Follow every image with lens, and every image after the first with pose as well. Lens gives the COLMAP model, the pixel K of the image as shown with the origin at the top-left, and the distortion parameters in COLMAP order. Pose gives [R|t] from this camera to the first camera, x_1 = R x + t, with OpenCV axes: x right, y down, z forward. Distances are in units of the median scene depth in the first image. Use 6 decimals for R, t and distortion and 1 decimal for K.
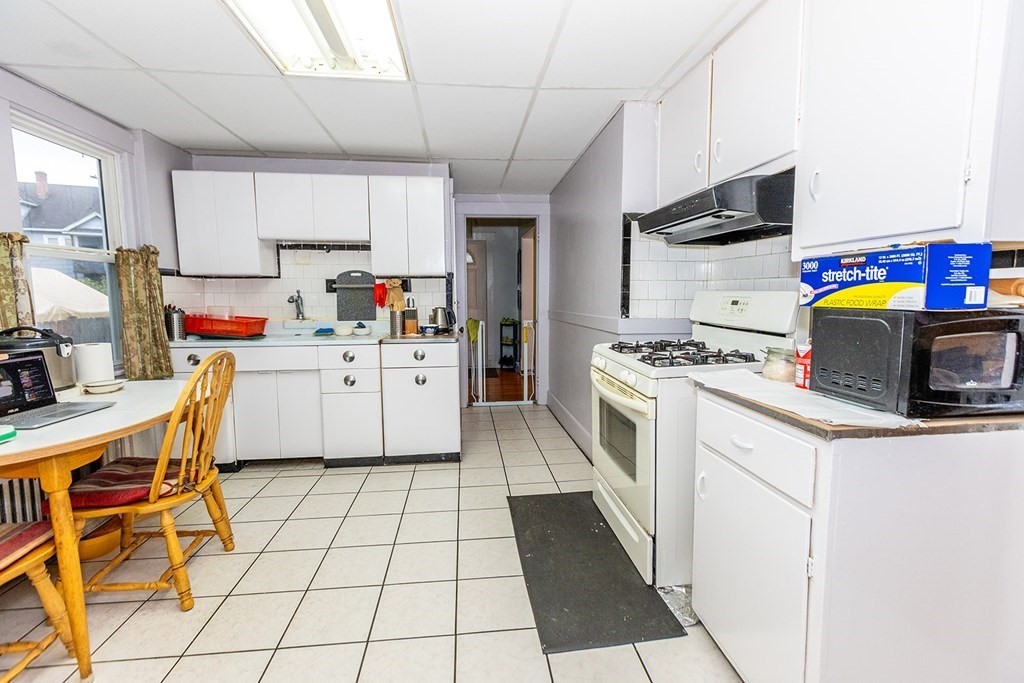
lens RADIAL K [[455.3, 0, 507.9], [0, 455.3, 338.1], [0, 0, 1]] dist [0.005313, 0.000517]
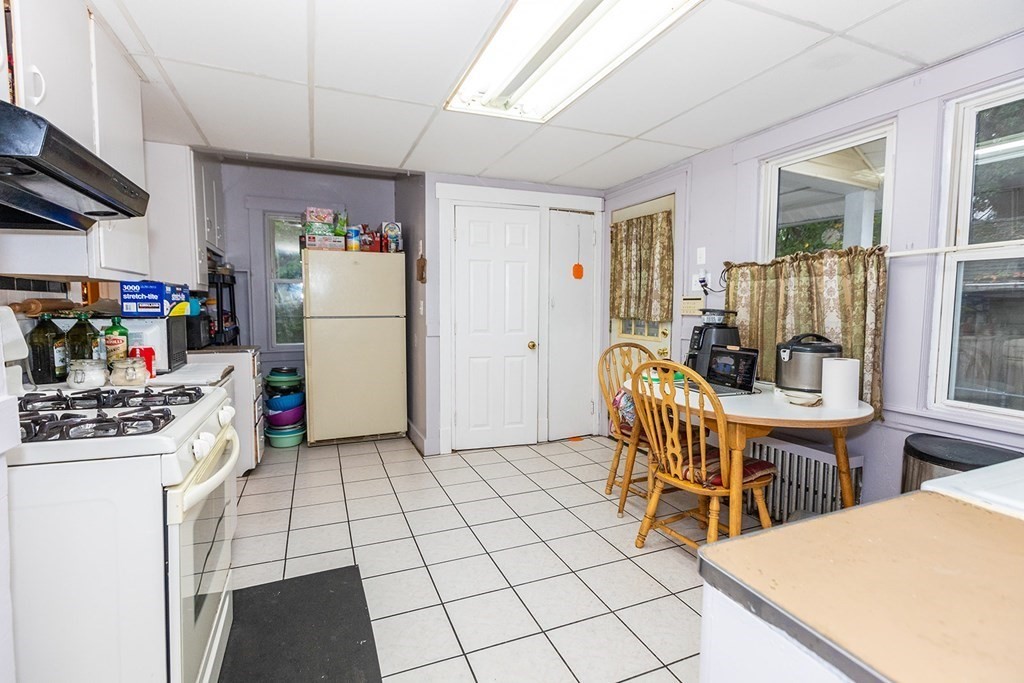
lens RADIAL K [[483.1, 0, 511.7], [0, 483.1, 338.4], [0, 0, 1]] dist [-0.002452, -0.000298]
pose [[-0.957374, 0.023108, -0.287927, 0.017550], [-0.026612, 0.985499, 0.167579, -0.129701], [0.287624, 0.168098, -0.942876, 1.265645]]
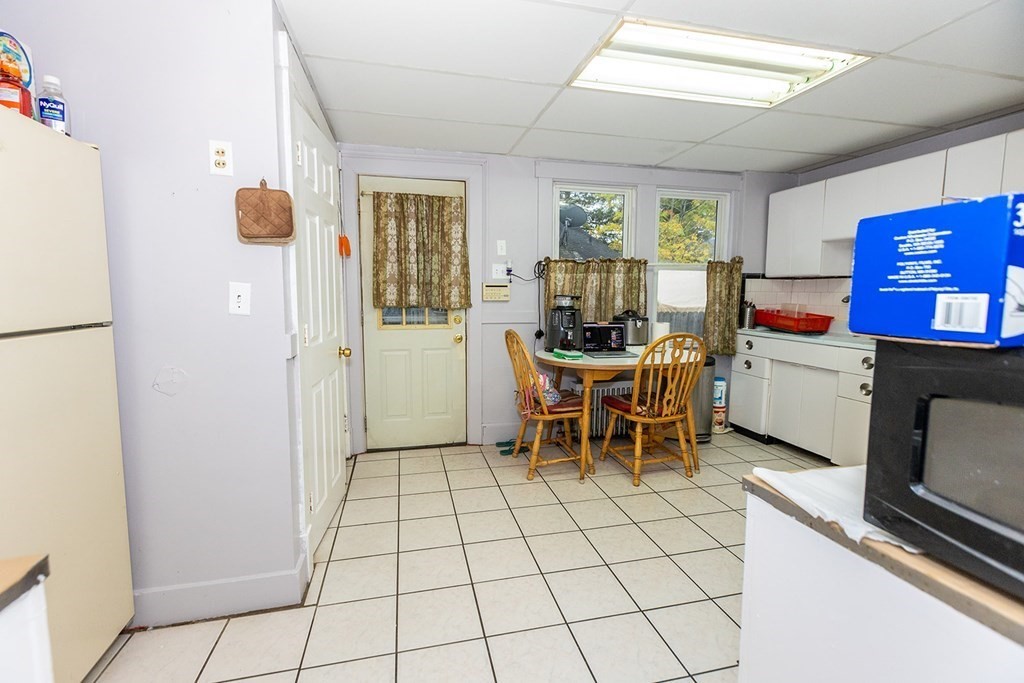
lens RADIAL K [[455.3, 0, 511.3], [0, 455.3, 336.7], [0, 0, 1]] dist [0.005313, 0.000517]
pose [[0.140848, 0.104573, -0.984493, 0.471900], [-0.103533, 0.990509, 0.090400, -0.021490], [0.984603, 0.089194, 0.150338, 0.161746]]
